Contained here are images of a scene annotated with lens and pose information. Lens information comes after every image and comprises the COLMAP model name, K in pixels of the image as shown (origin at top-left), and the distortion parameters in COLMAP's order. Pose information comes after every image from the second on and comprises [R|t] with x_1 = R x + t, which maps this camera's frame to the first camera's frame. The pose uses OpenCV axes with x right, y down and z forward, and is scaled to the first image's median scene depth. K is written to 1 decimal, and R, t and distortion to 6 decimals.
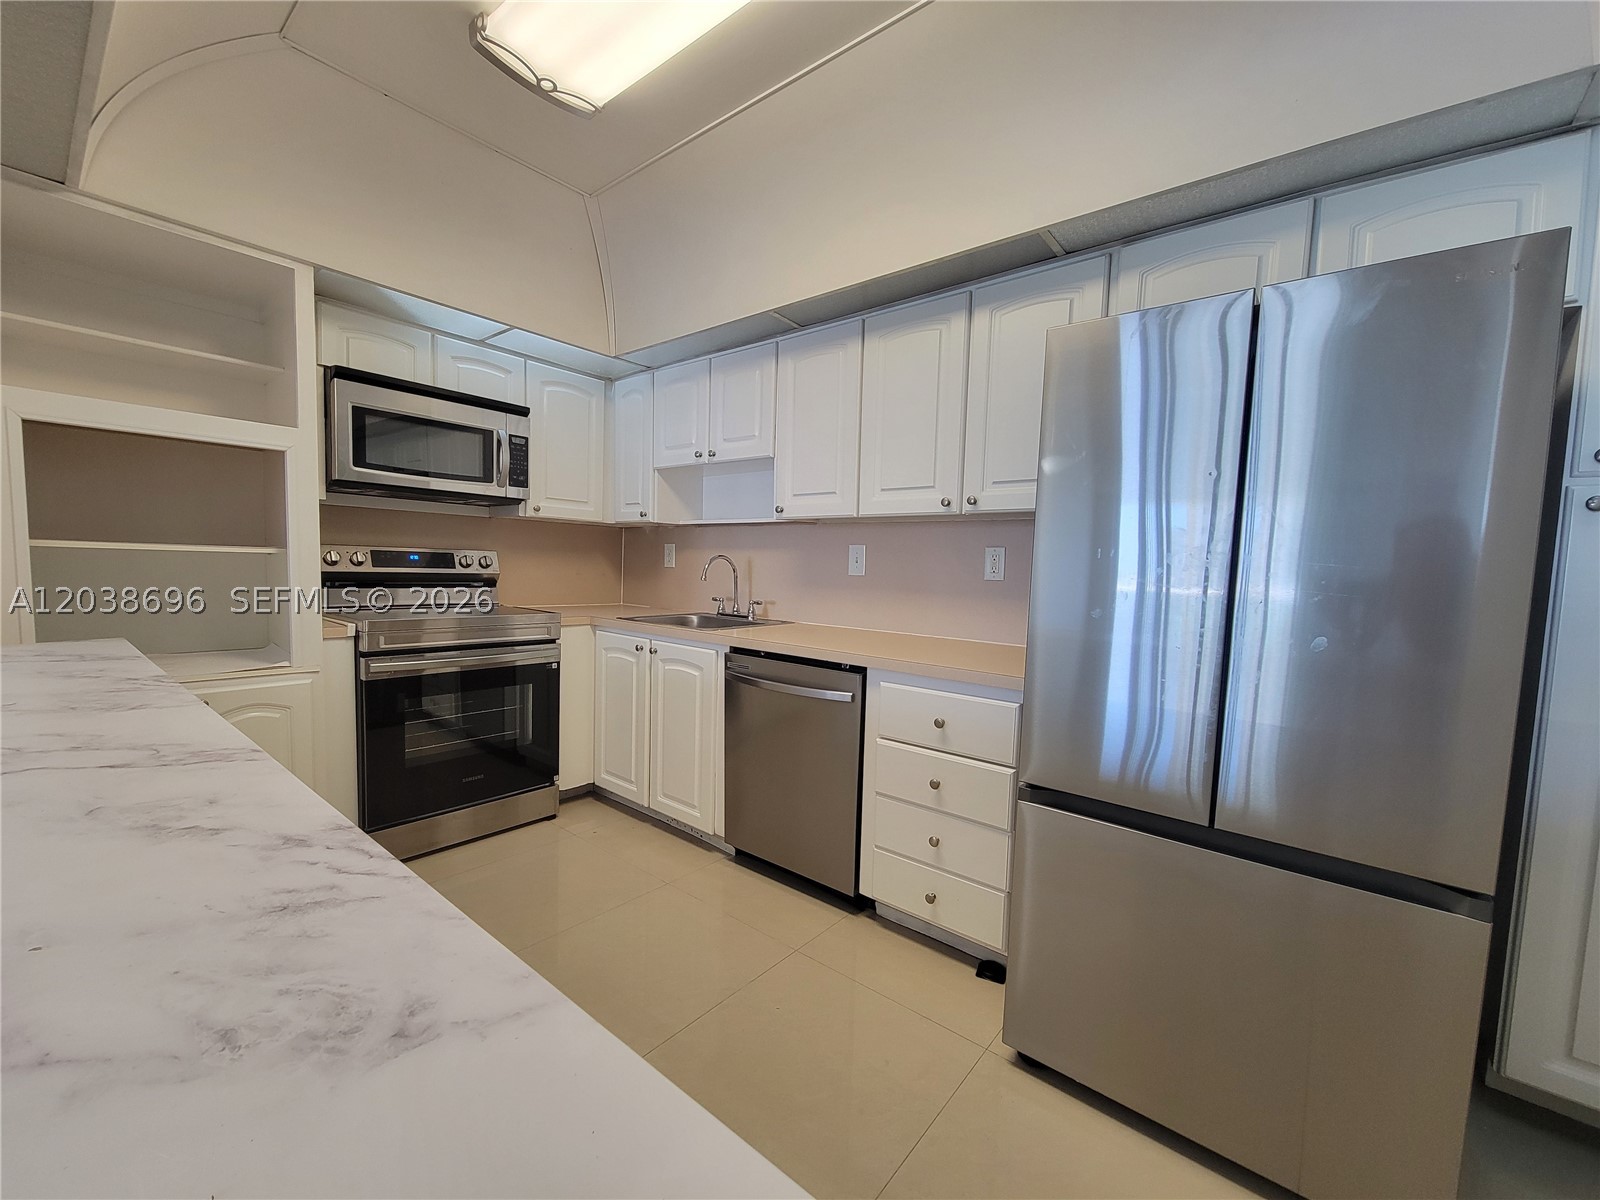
lens RADIAL K [[655.2, 0, 800.0], [0, 655.2, 600.0], [0, 0, 1]] dist [0.000352, -0.001145]
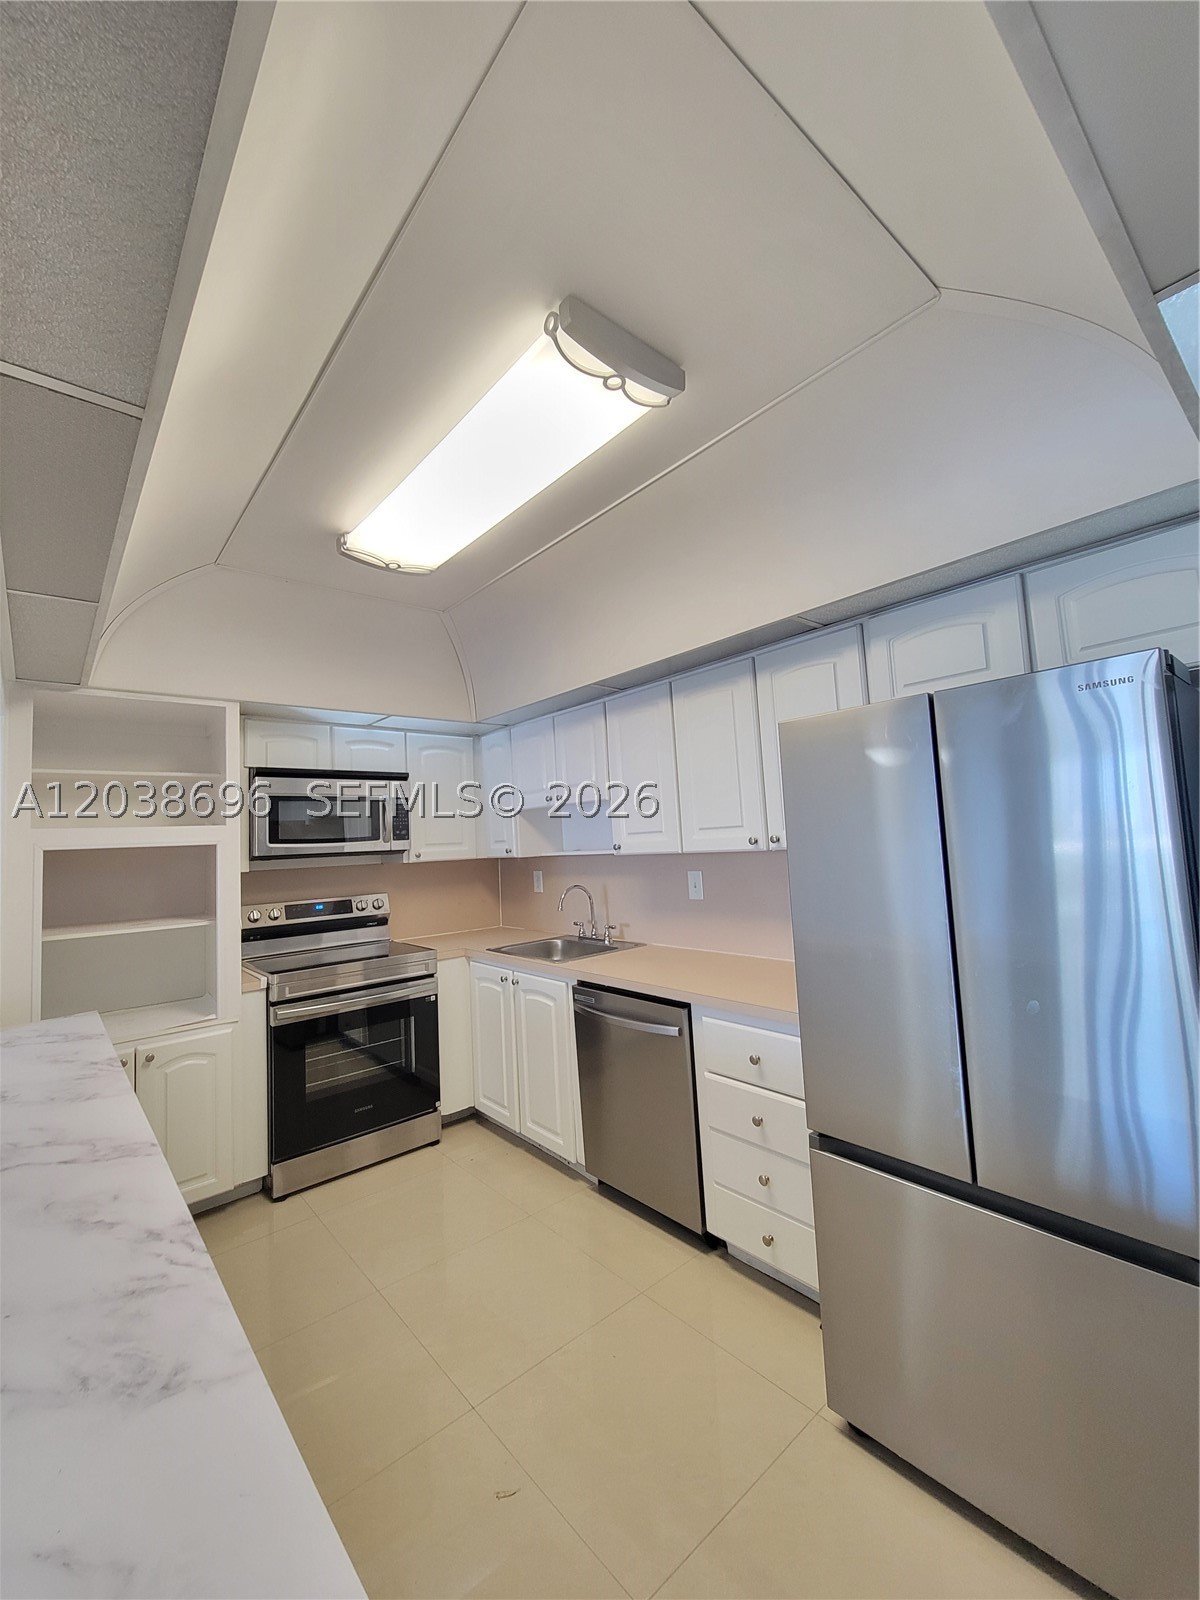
lens RADIAL K [[655.2, 0, 600.4], [0, 655.2, 774.3], [0, 0, 1]] dist [0.000352, -0.001145]
pose [[0.982160, -0.093061, -0.163405, 0.135081], [0.066669, 0.984837, -0.160161, -0.084018], [0.175832, 0.146410, 0.973472, -0.105607]]
